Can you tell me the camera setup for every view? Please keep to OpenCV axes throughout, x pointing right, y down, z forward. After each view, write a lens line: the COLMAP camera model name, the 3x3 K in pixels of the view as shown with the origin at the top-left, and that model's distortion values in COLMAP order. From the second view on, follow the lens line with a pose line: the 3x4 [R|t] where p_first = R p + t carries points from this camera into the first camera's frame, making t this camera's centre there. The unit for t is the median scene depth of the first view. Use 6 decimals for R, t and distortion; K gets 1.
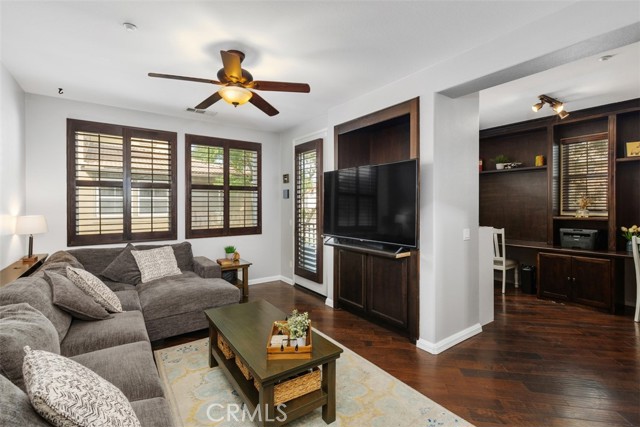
lens RADIAL K [[293.6, 0, 320.3], [0, 293.6, 210.4], [0, 0, 1]] dist [-0.002670, -0.000221]
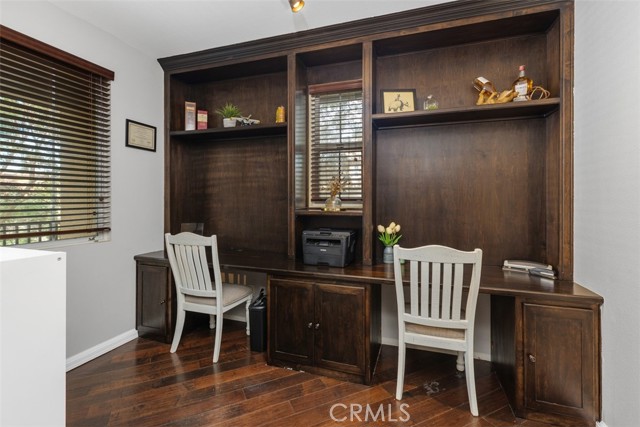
lens RADIAL K [[293.6, 0, 320.4], [0, 293.6, 208.3], [0, 0, 1]] dist [-0.002670, -0.000221]
pose [[0.814432, -0.014726, 0.580073, 0.539716], [0.004792, 0.999815, 0.018654, 0.006195], [-0.580240, -0.012413, 0.814351, 0.535765]]
